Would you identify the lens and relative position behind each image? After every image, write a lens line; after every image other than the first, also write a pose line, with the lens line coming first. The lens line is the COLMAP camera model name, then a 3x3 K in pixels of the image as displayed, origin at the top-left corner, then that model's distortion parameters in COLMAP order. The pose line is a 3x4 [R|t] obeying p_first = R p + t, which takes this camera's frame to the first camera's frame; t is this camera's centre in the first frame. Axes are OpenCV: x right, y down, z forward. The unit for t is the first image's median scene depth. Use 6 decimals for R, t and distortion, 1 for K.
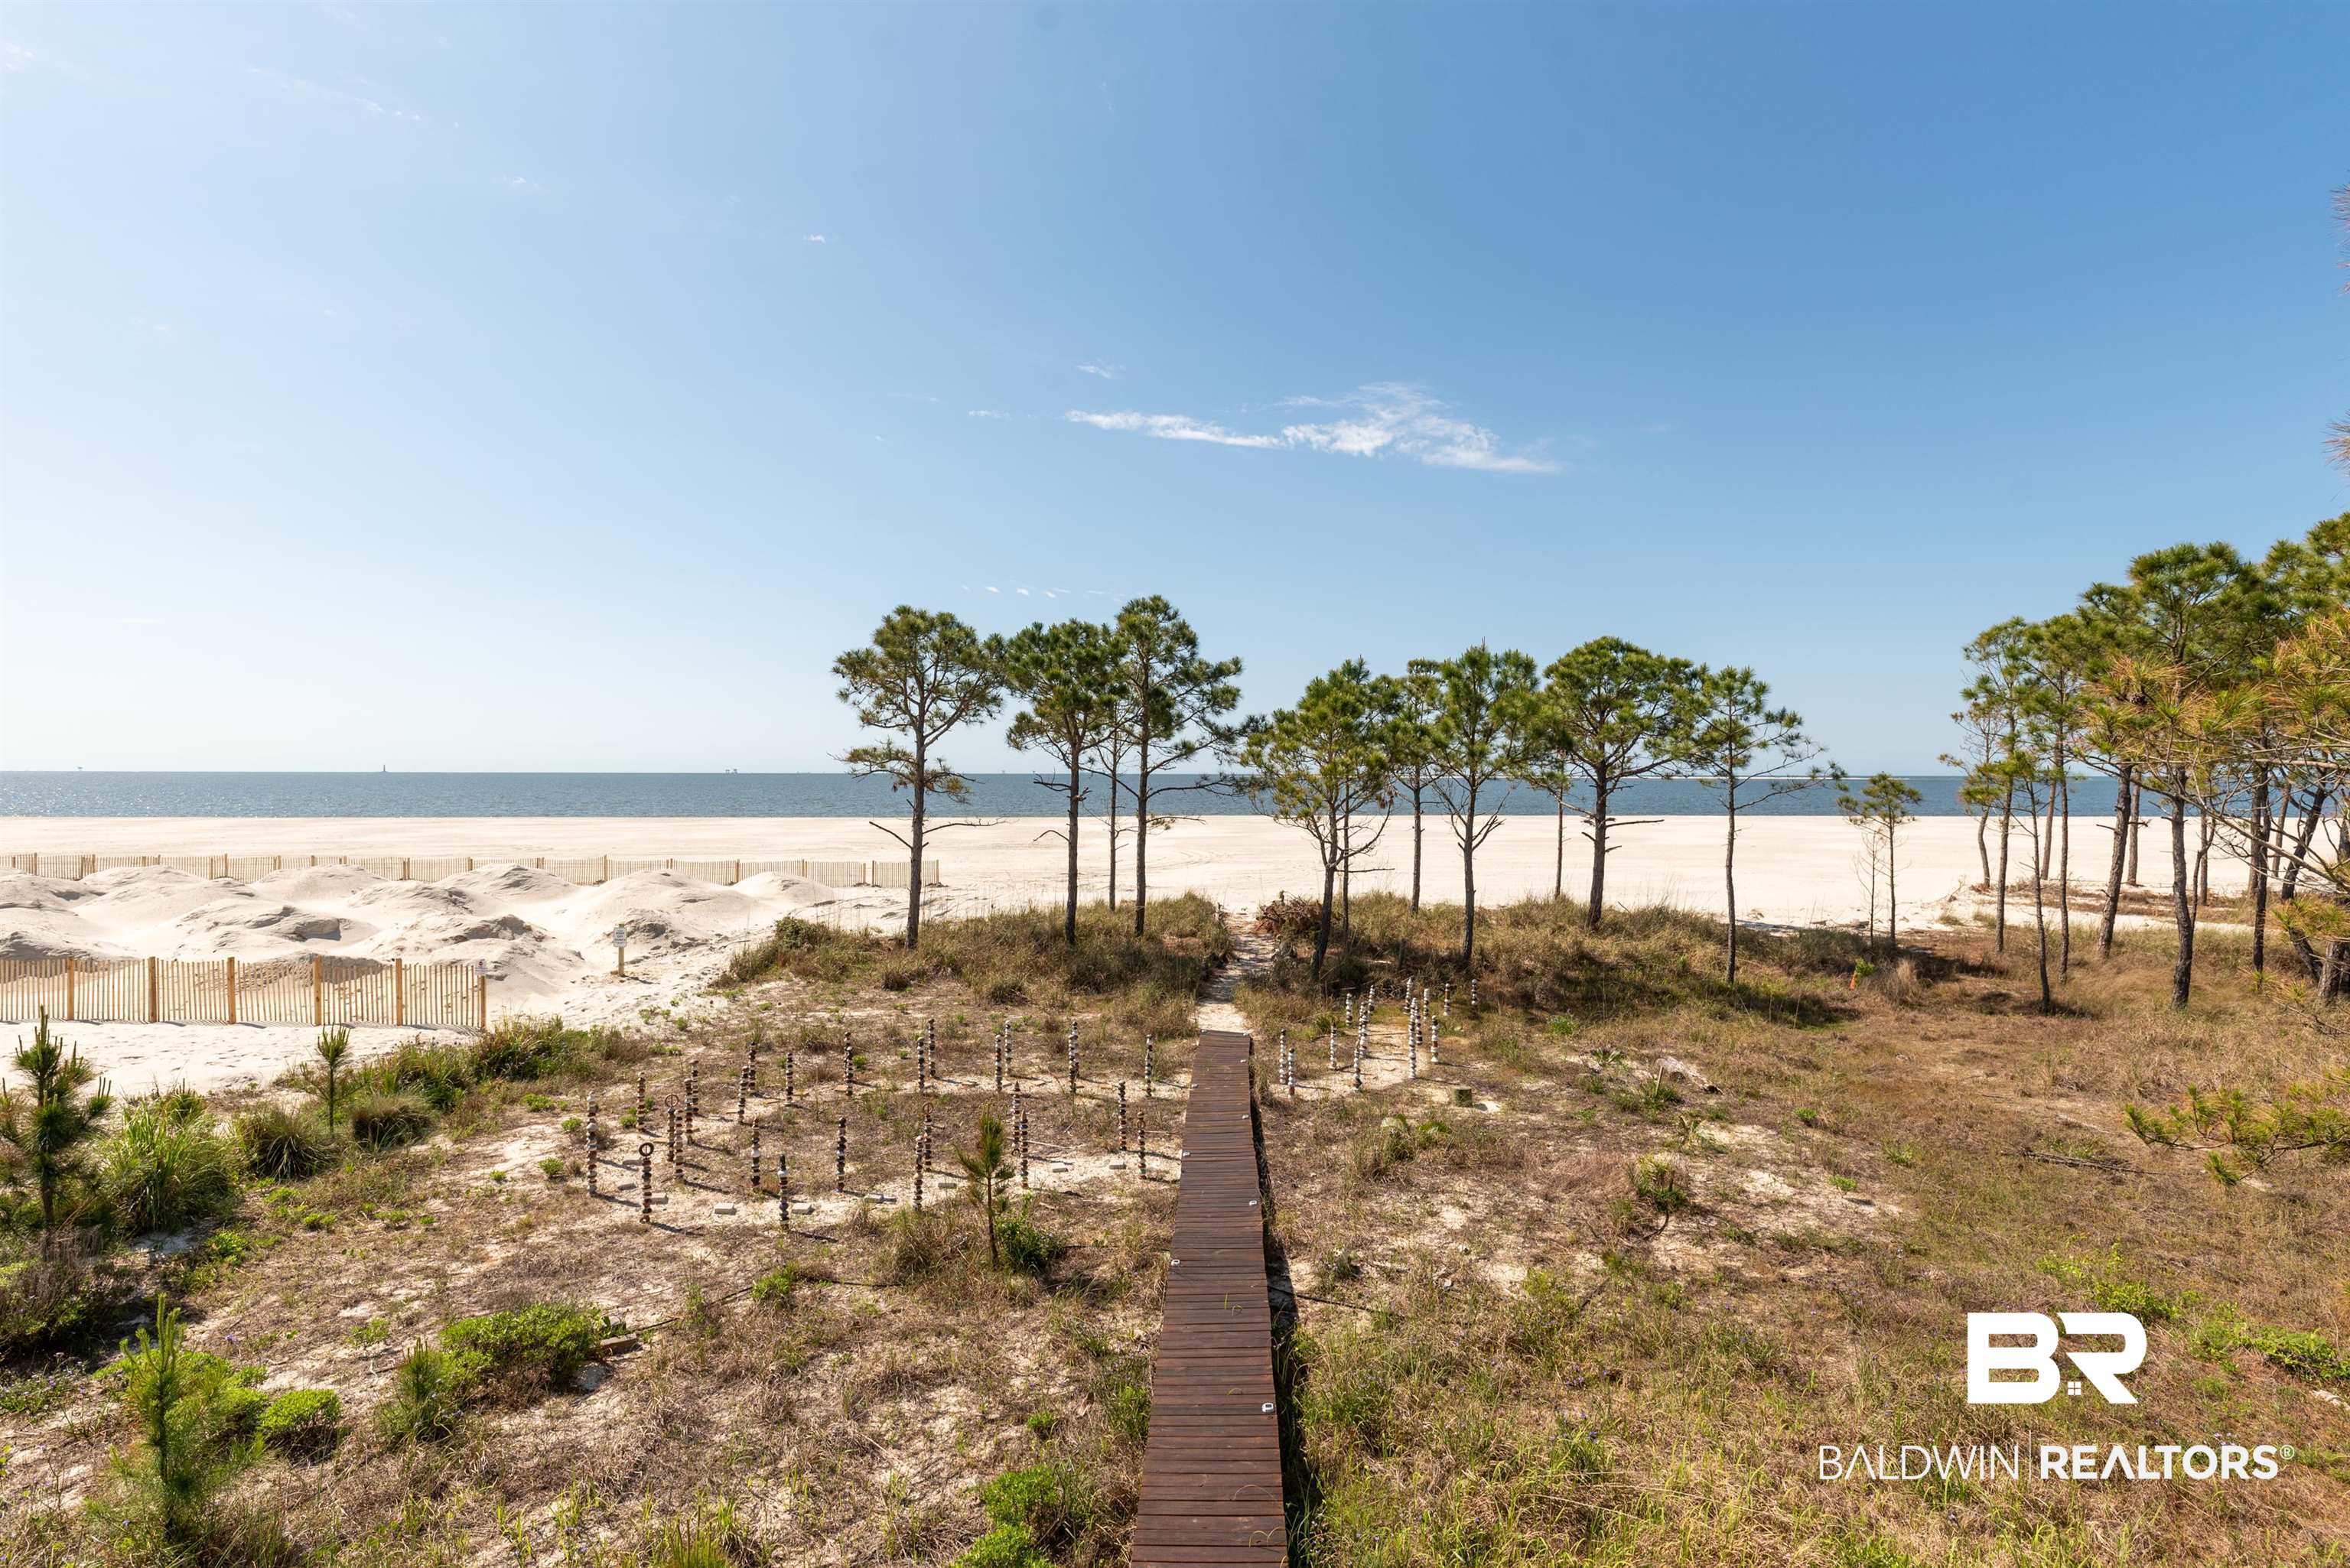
lens RADIAL K [[1138.5, 0, 1183.4], [0, 1138.5, 776.3], [0, 0, 1]] dist [0.000702, -0.000655]
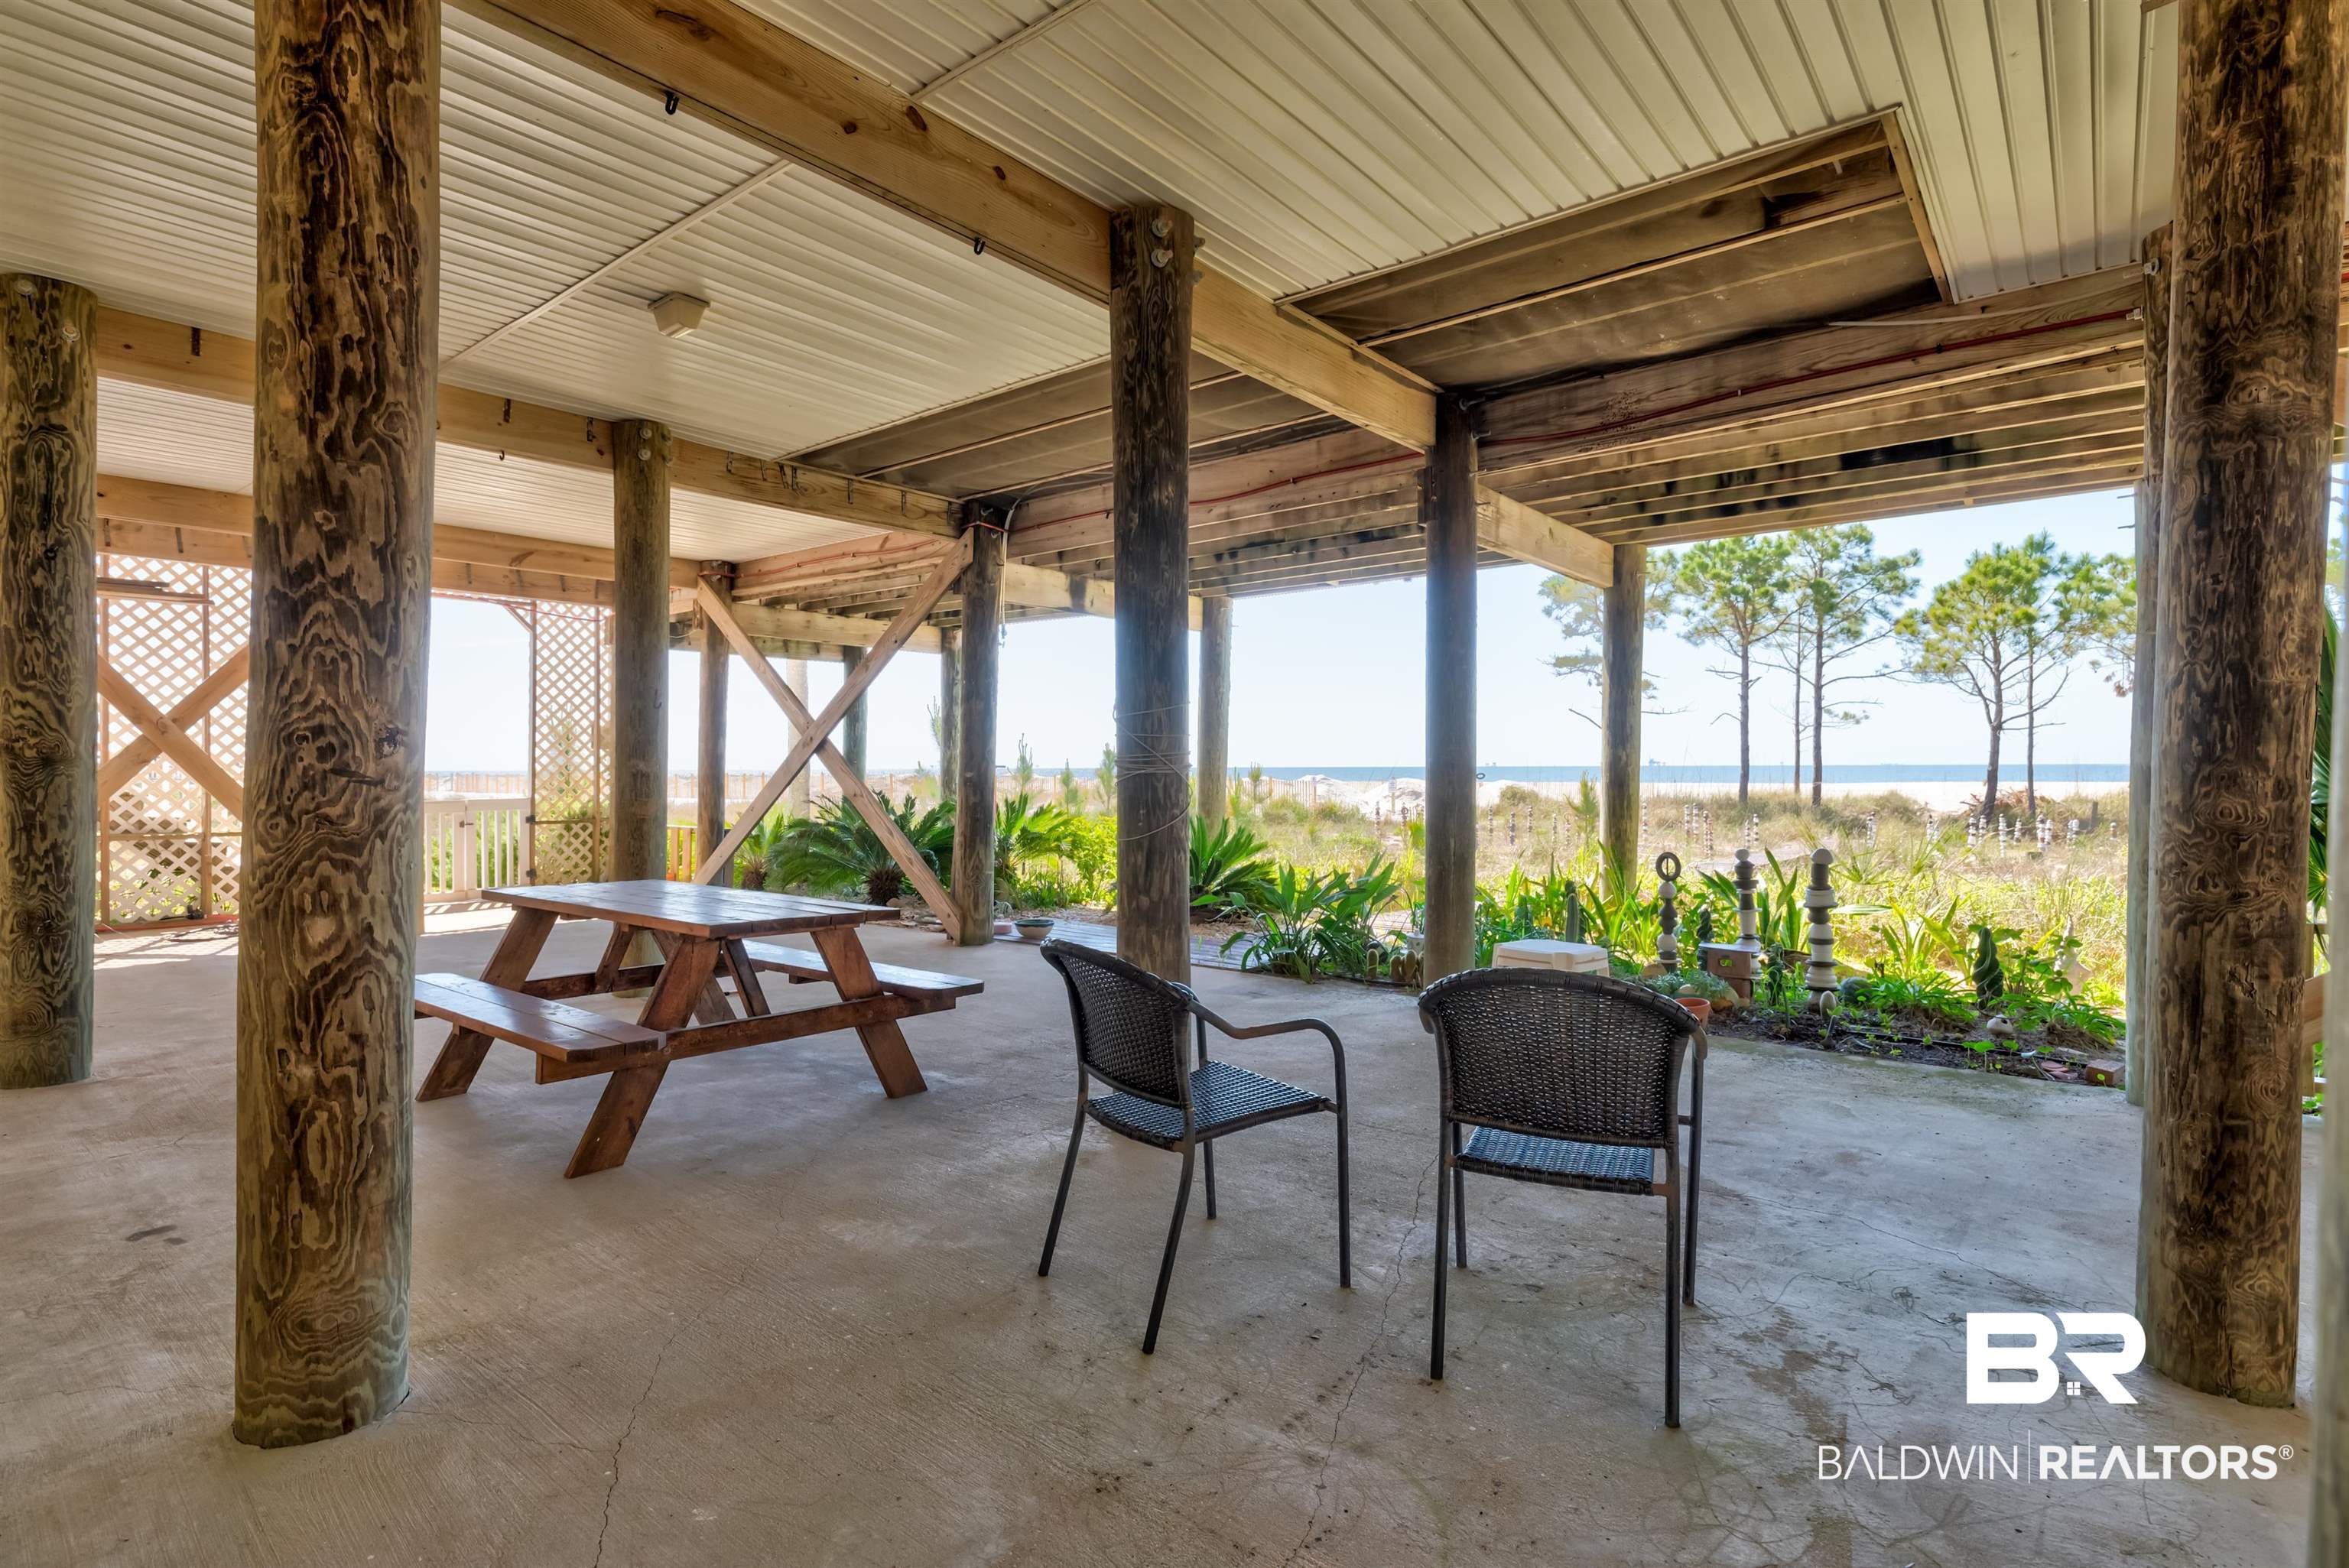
lens RADIAL K [[1137.9, 0, 1214.5], [0, 1137.9, 738.6], [0, 0, 1]] dist [0.000702, -0.000655]
pose [[0.814698, -0.020456, -0.579524, 0.135136], [0.003253, 0.999523, -0.030707, 0.109494], [0.579876, 0.023131, 0.814376, -0.258703]]
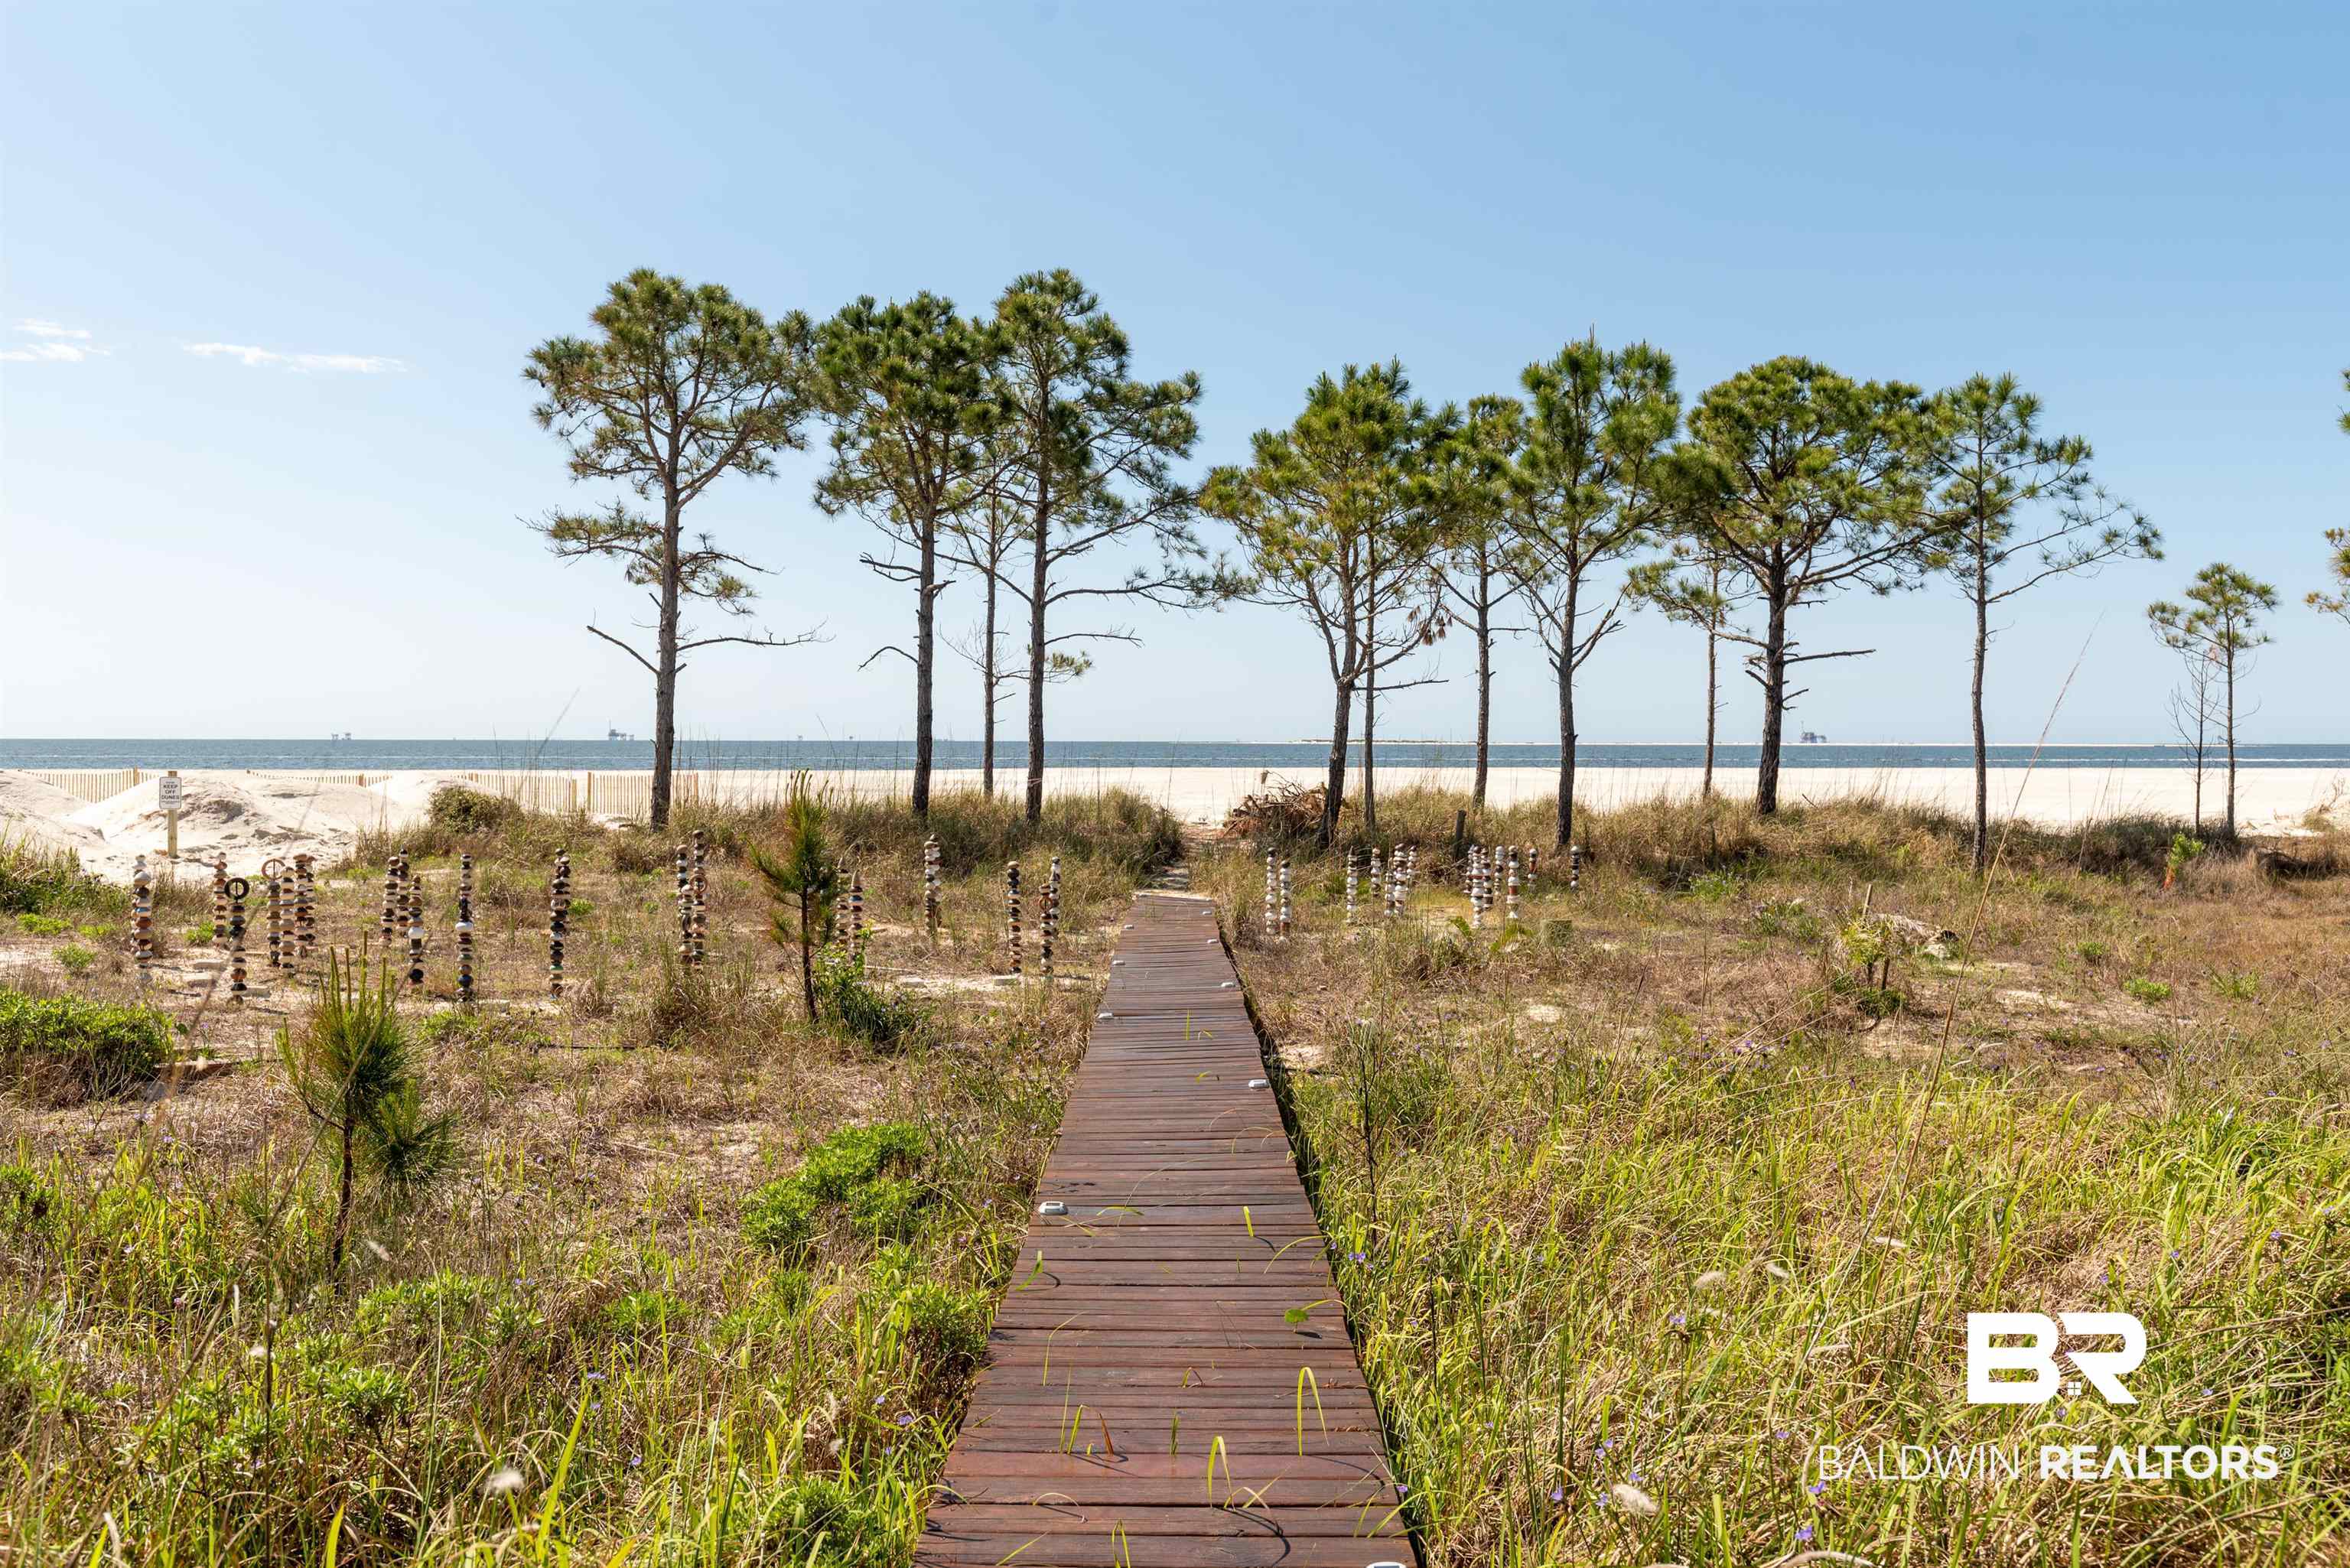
lens RADIAL K [[1872.1, 0, 1184.7], [0, 1872.1, 777.7], [0, 0, 1]] dist [-0.009844, 0.022957]
pose [[0.998953, -0.000993, 0.045732, -0.003824], [0.000288, 0.999881, 0.015422, 0.104179], [-0.045741, -0.015393, 0.998835, -0.009888]]
